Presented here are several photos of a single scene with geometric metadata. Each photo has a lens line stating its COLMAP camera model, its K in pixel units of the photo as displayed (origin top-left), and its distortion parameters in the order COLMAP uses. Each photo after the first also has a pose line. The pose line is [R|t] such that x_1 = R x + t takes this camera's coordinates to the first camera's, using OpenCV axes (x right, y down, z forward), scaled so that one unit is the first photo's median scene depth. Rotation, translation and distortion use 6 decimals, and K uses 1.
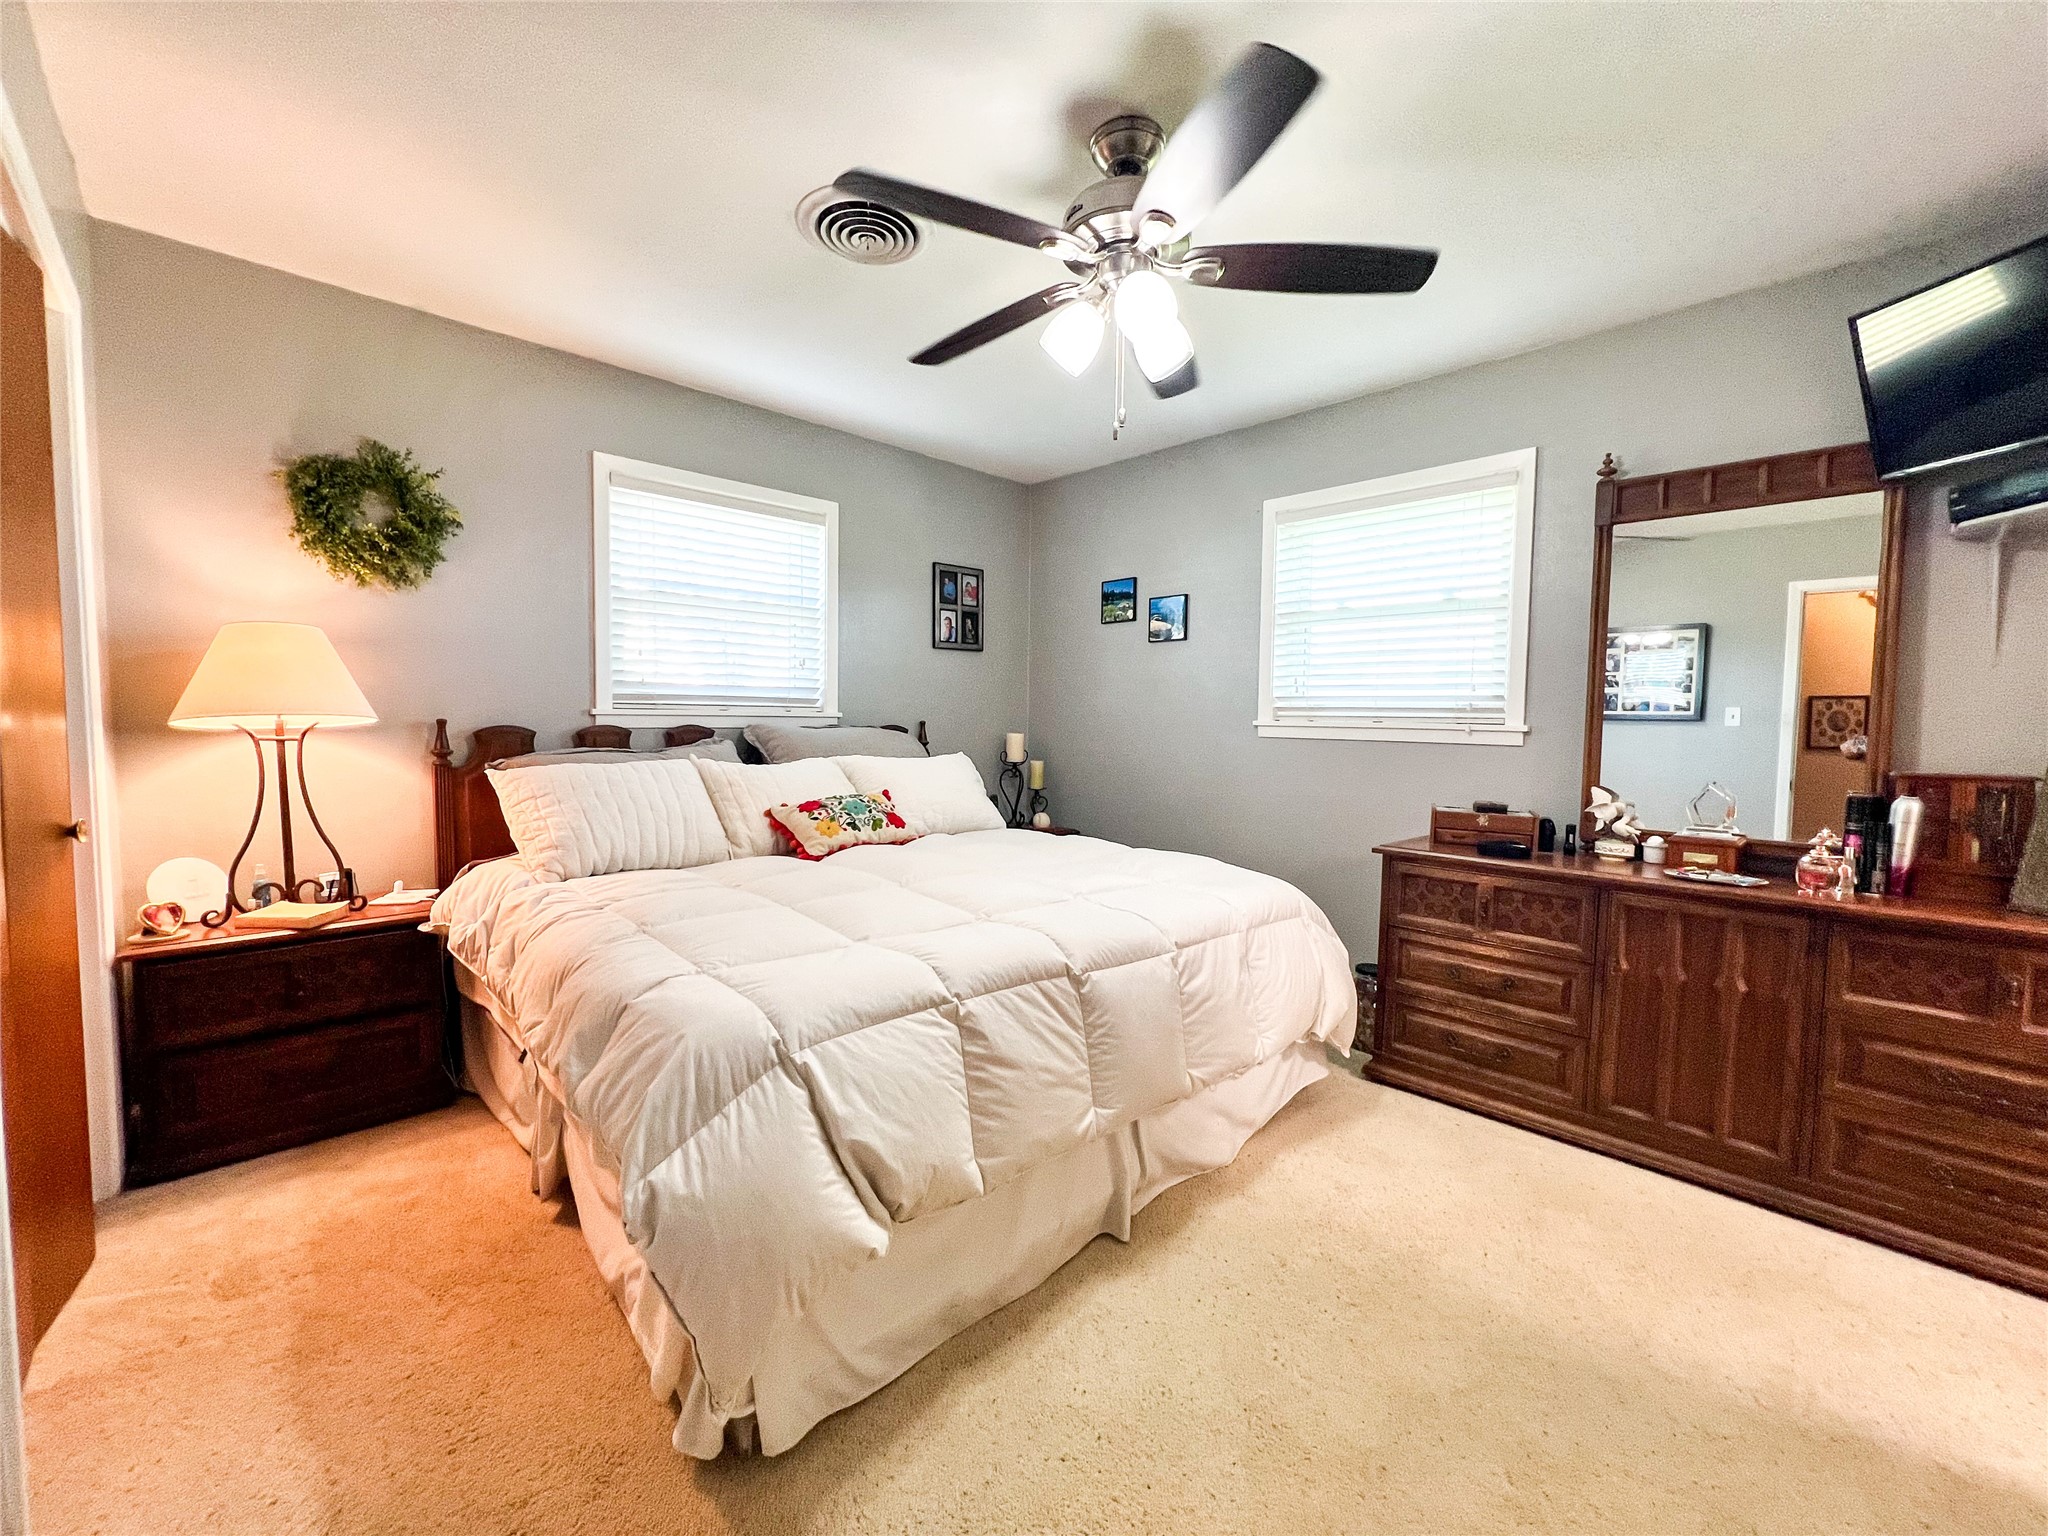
lens RADIAL K [[821.5, 0, 1015.9], [0, 821.5, 764.6], [0, 0, 1]] dist [-0.000704, 0.000048]
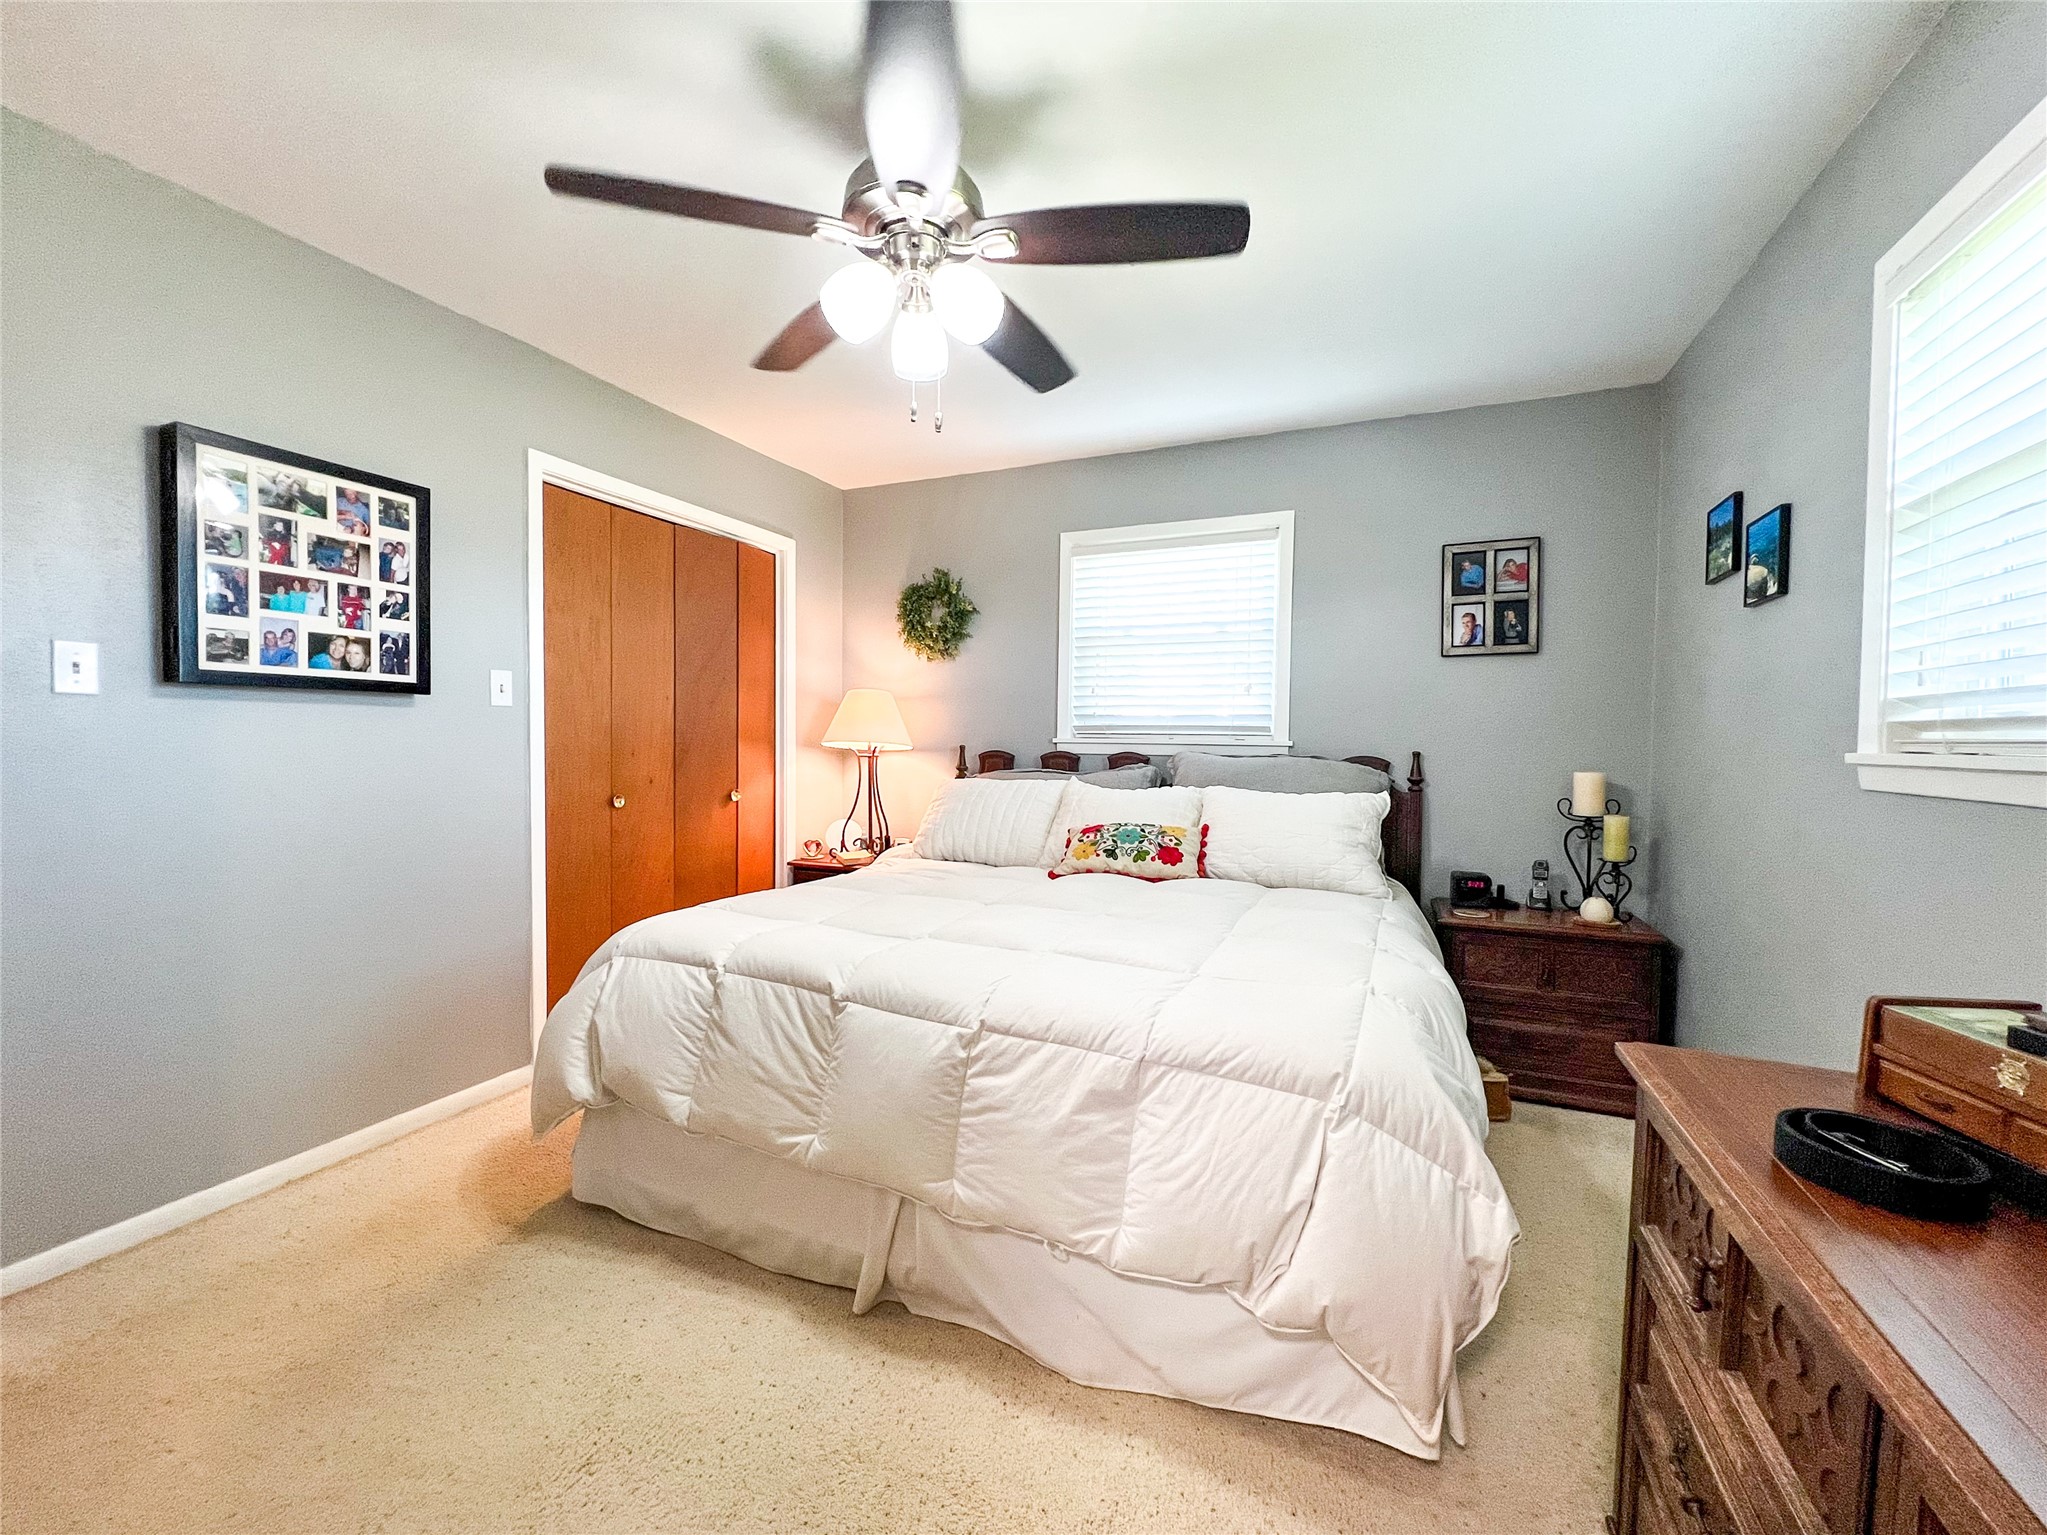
lens RADIAL K [[821.1, 0, 1015.4], [0, 821.1, 764.1], [0, 0, 1]] dist [-0.000704, 0.000048]
pose [[0.379344, 0.021307, -0.925010, 0.624520], [-0.060542, 0.998164, -0.001837, -0.022221], [0.923273, 0.056699, 0.379937, 0.473176]]
